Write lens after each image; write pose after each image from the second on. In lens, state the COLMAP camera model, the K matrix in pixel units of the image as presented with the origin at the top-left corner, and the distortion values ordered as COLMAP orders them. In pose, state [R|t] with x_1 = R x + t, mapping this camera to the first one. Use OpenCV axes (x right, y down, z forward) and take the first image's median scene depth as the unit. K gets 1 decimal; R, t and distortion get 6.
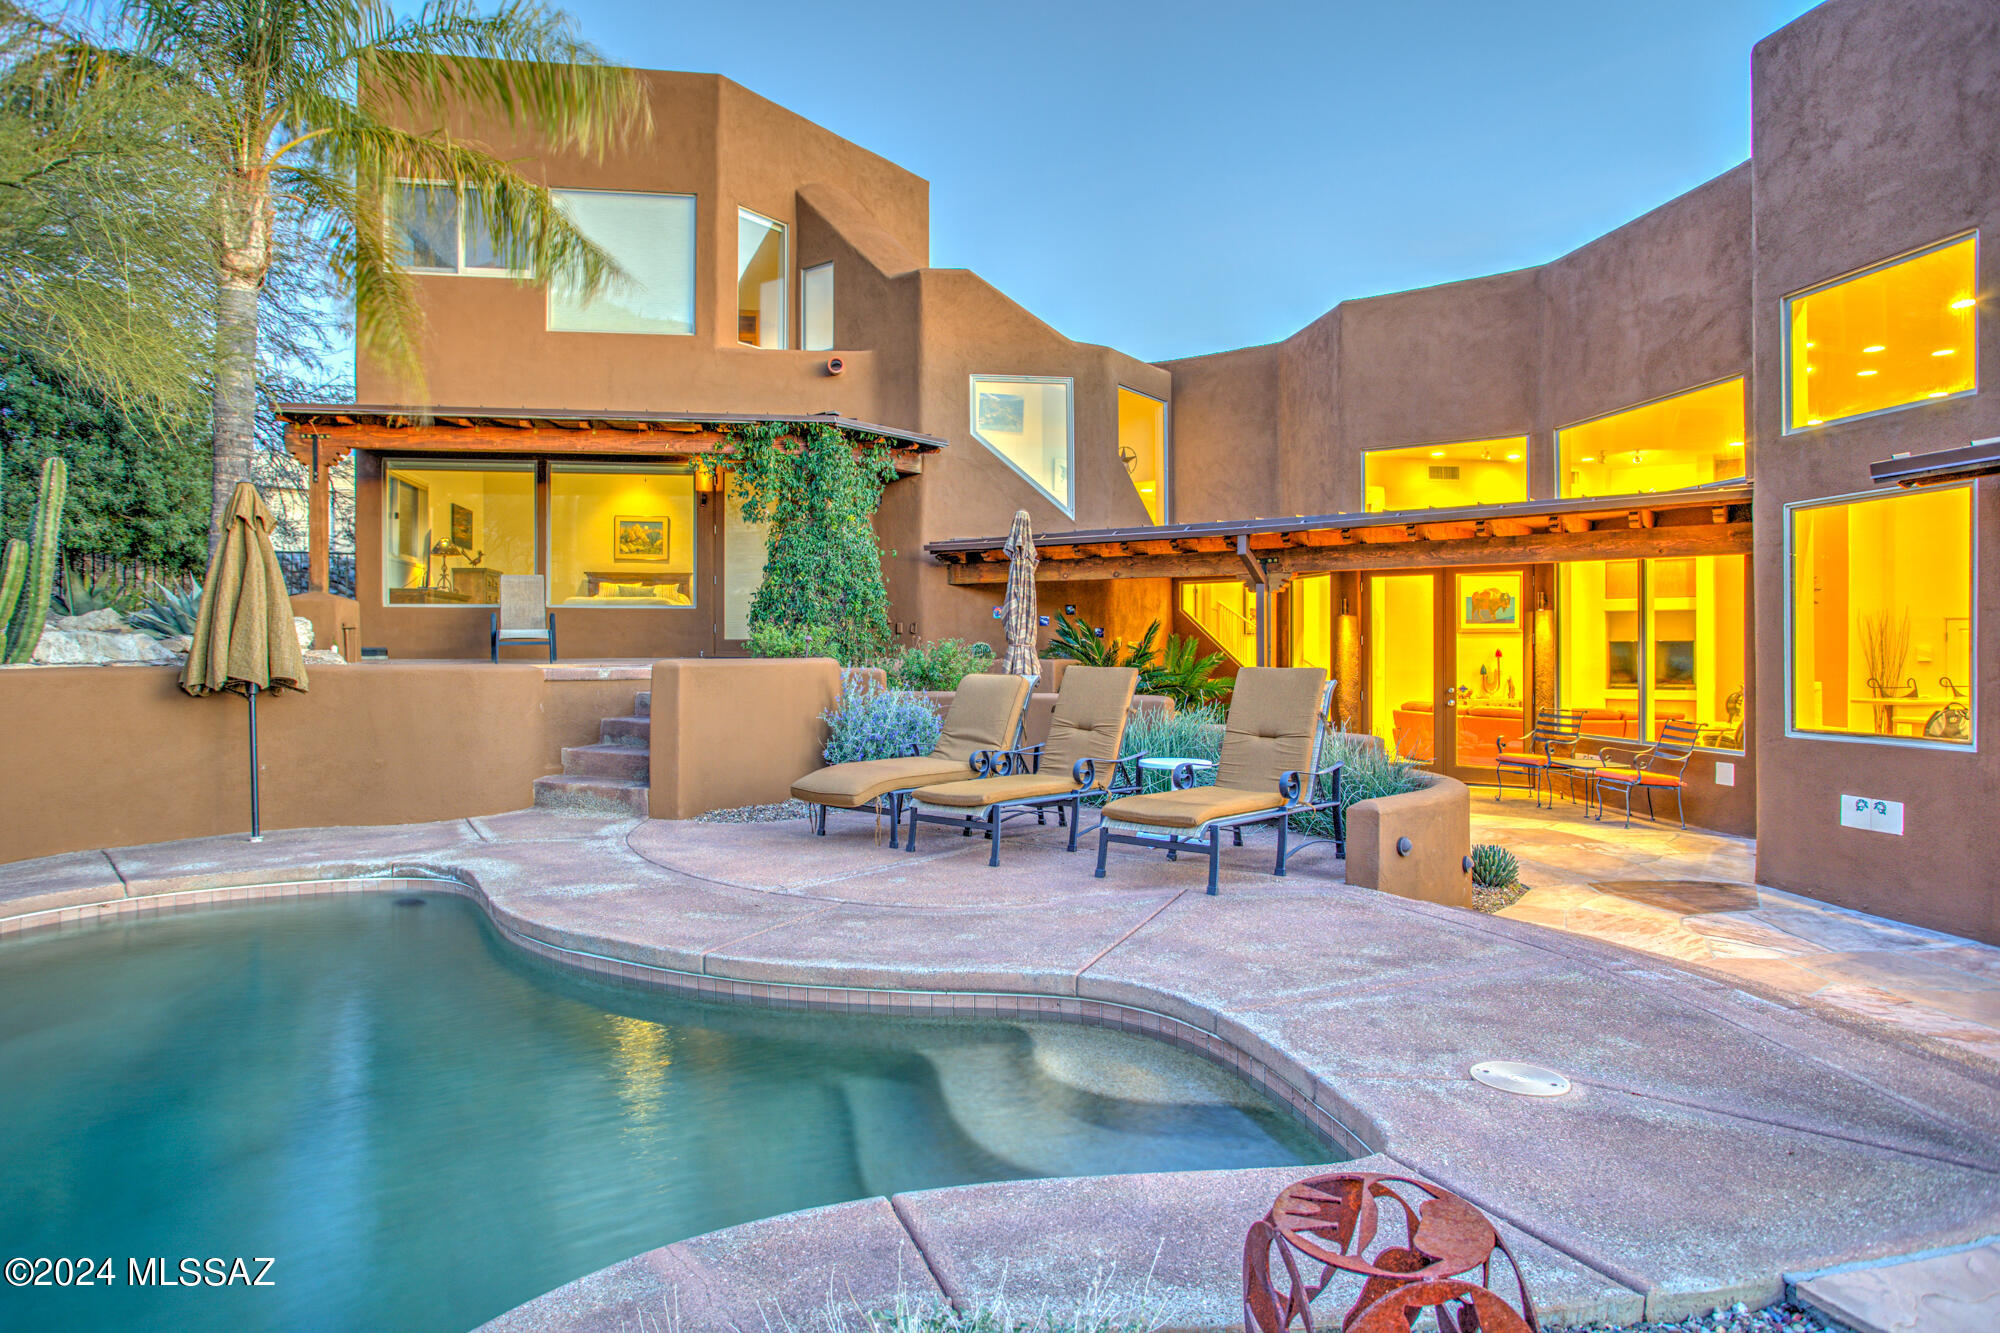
lens RADIAL K [[1135.8, 0, 993.6], [0, 1135.8, 661.3], [0, 0, 1]] dist [-0.061826, 0.037059]
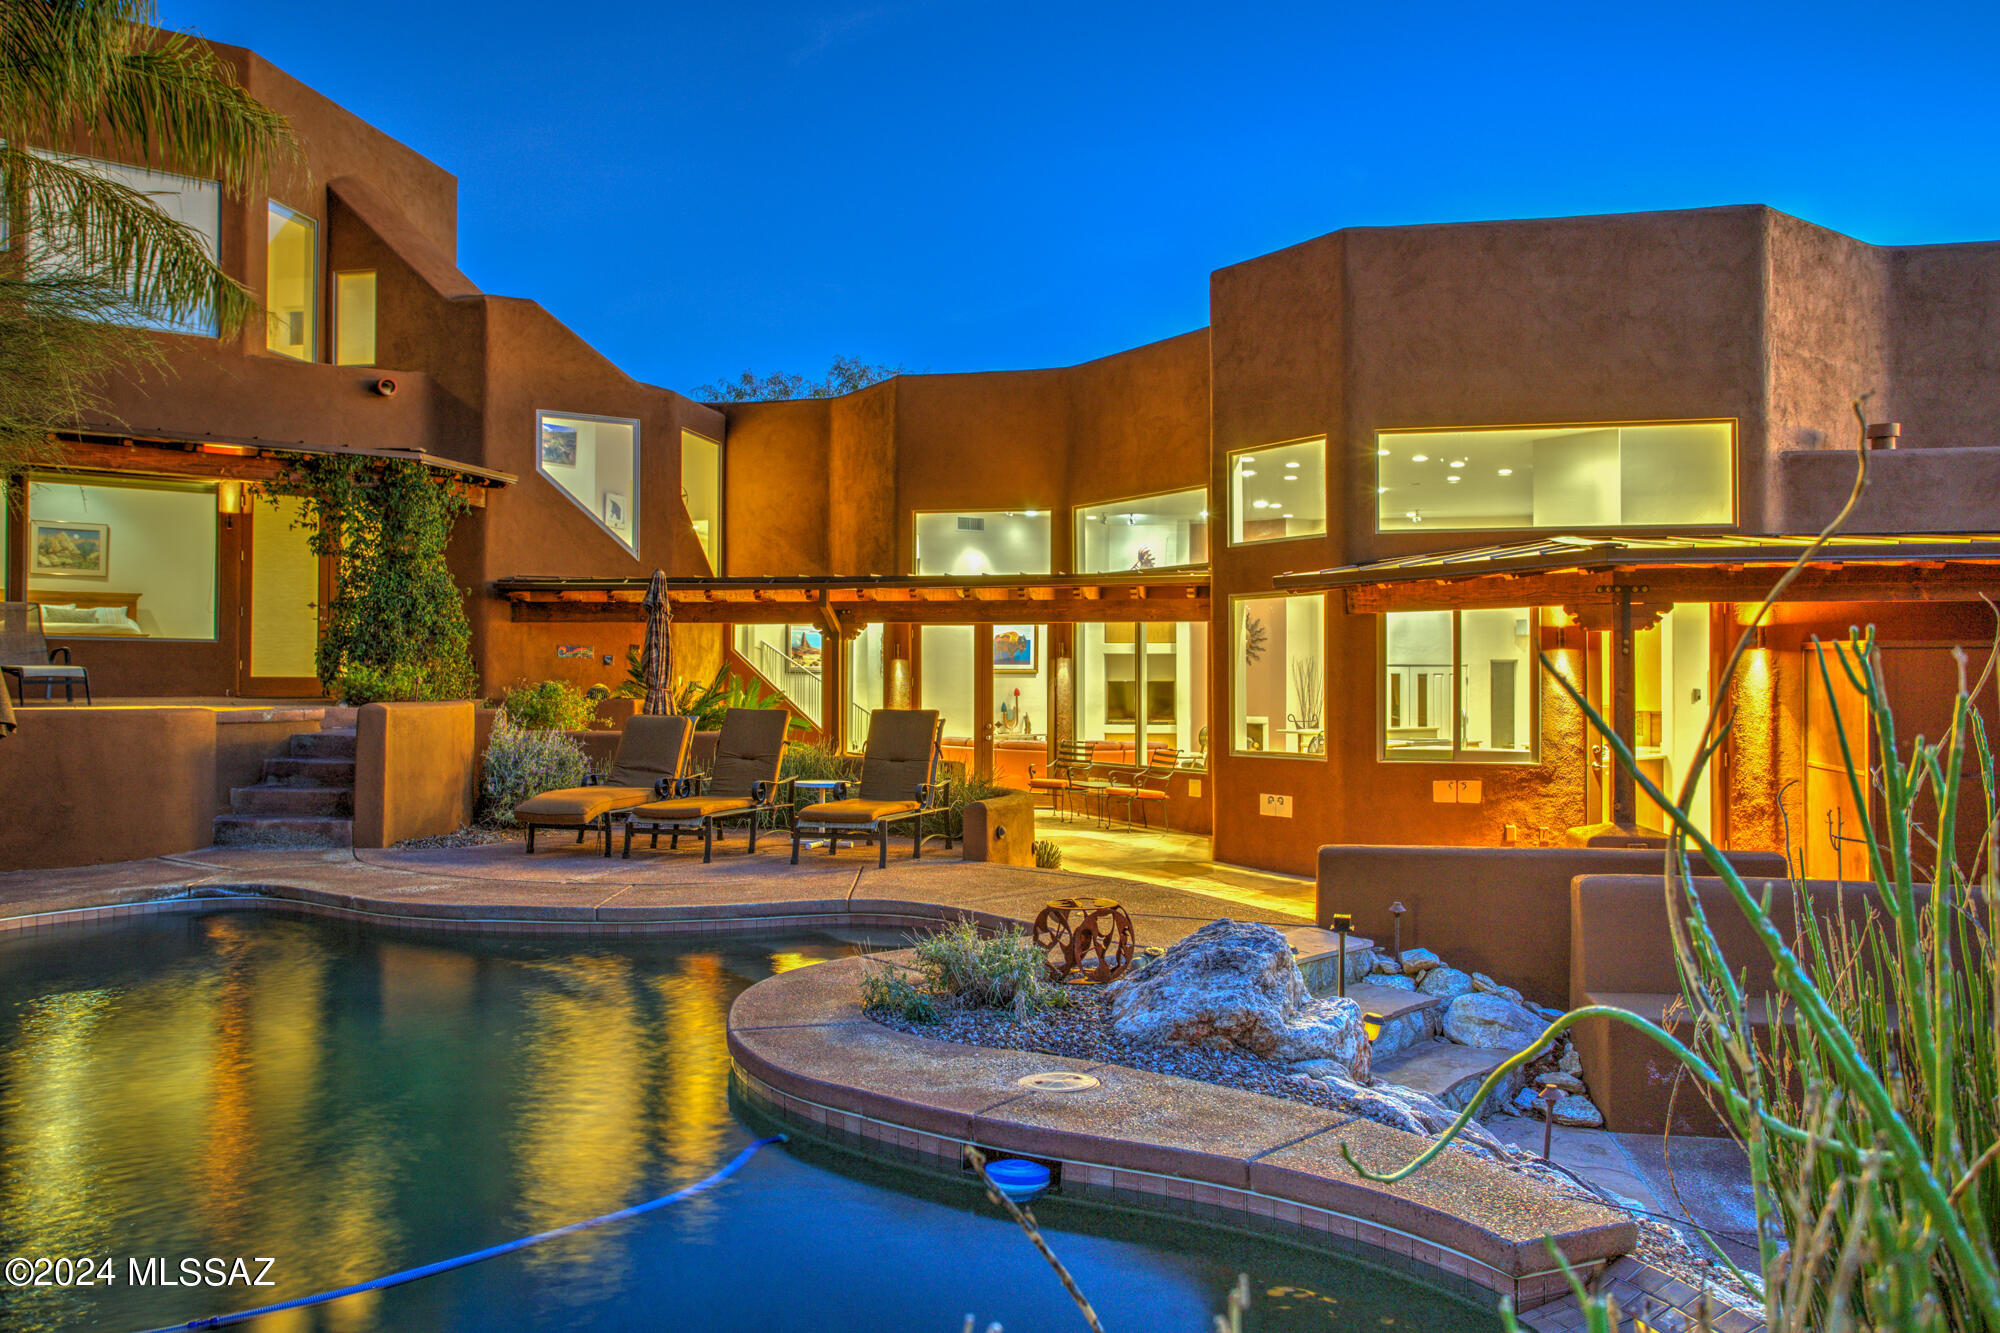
lens RADIAL K [[1418.9, 0, 994.0], [0, 1418.9, 664.3], [0, 0, 1]] dist [-0.014927, -0.003335]
pose [[0.907912, 0.009589, 0.419052, -0.214709], [-0.001008, 0.999785, -0.020693, -0.008204], [-0.419160, 0.018365, 0.907727, -0.347518]]
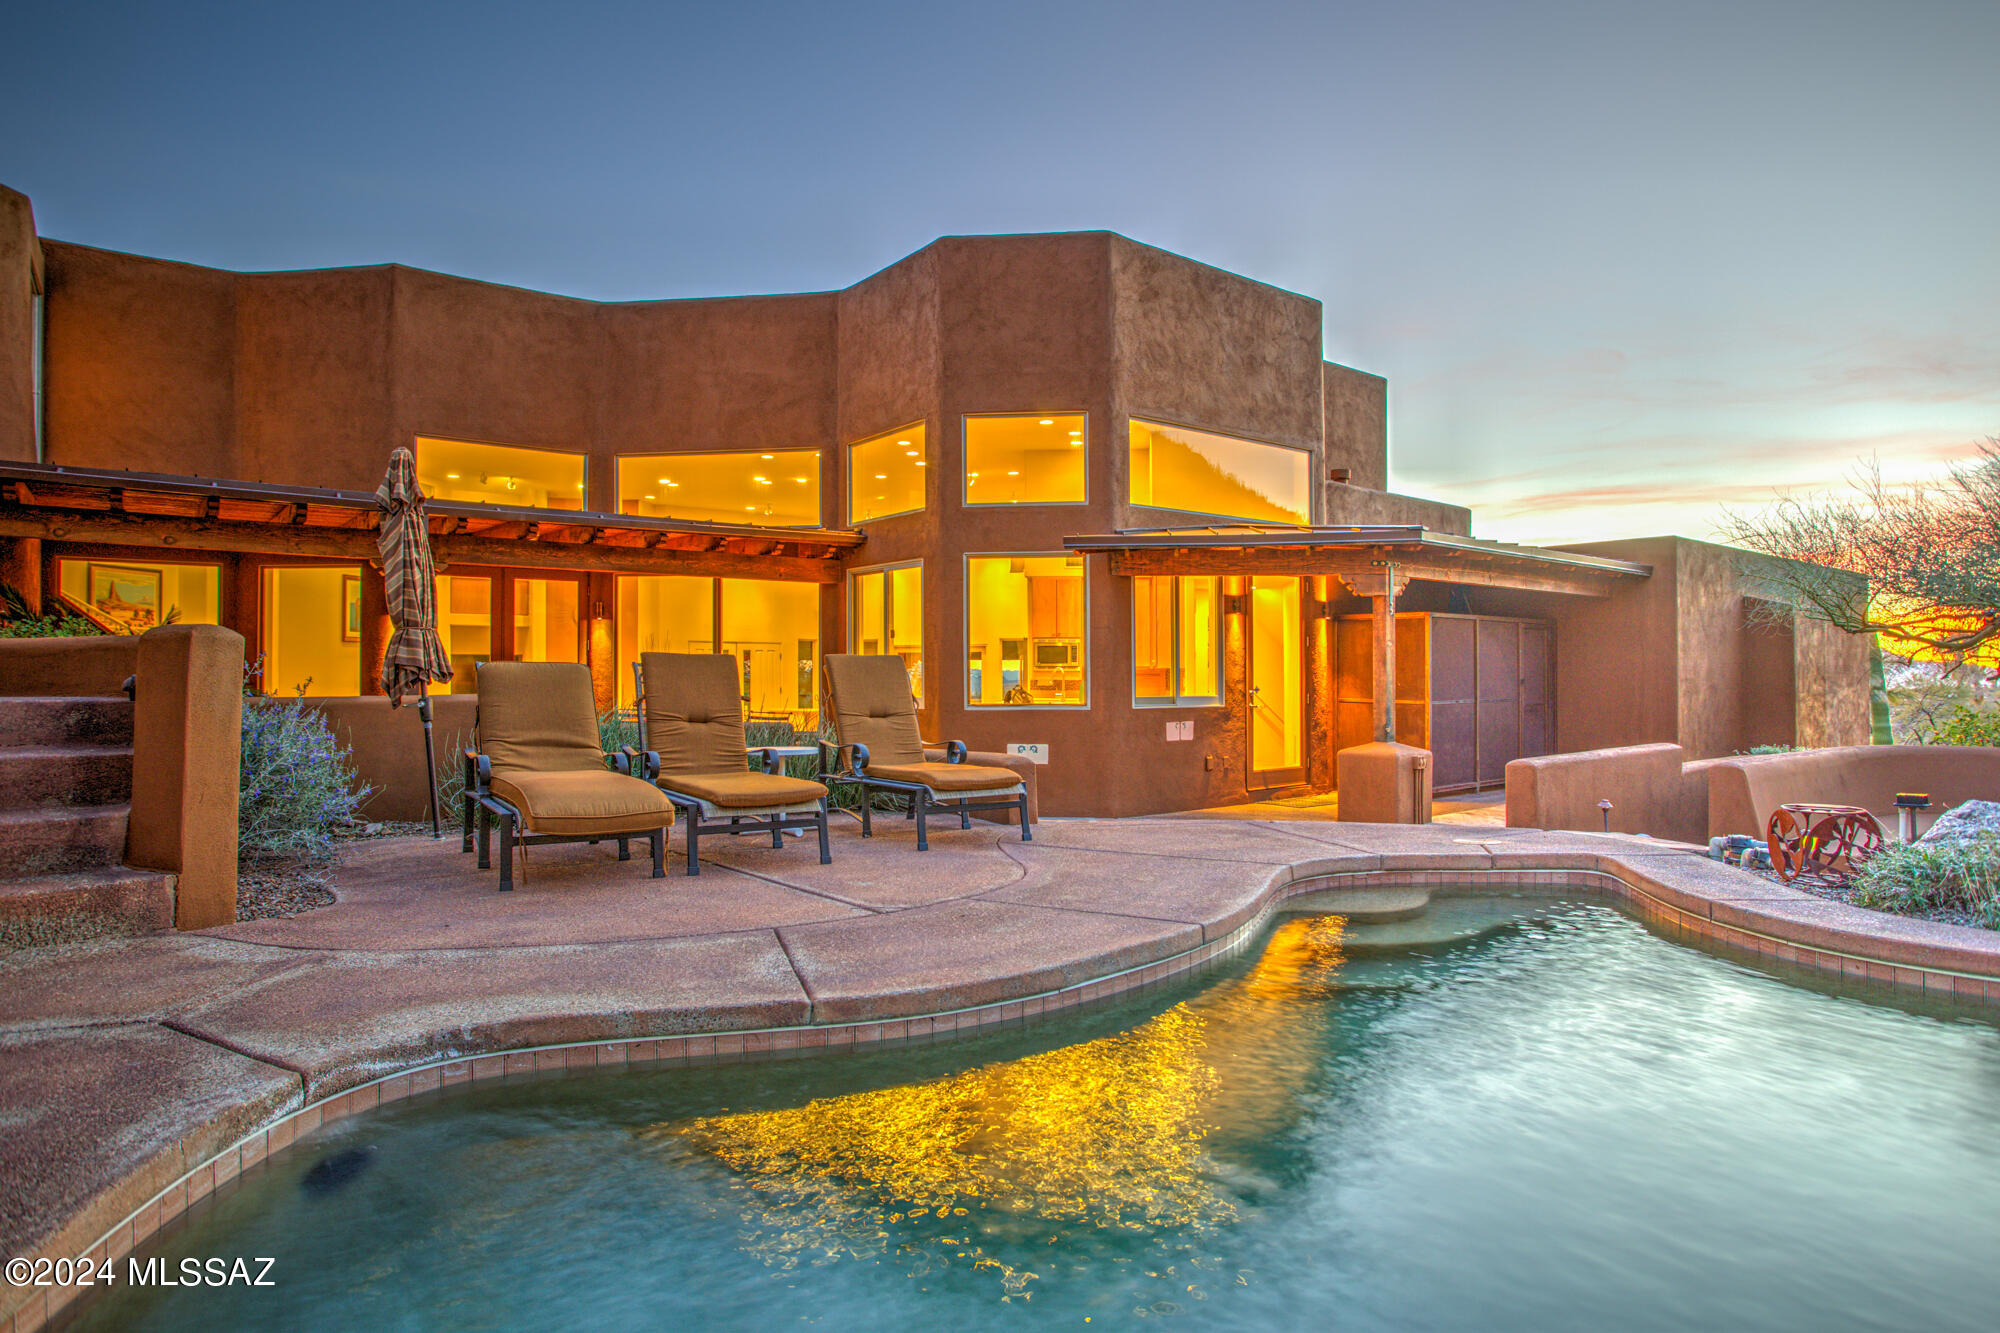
lens RADIAL K [[1135.8, 0, 1000.4], [0, 1135.8, 669.9], [0, 0, 1]] dist [-0.061826, 0.037059]
pose [[0.275525, 0.007832, 0.961262, -0.465564], [0.009726, 0.999893, -0.010935, 0.020043], [-0.961245, 0.012362, 0.275420, 0.341359]]
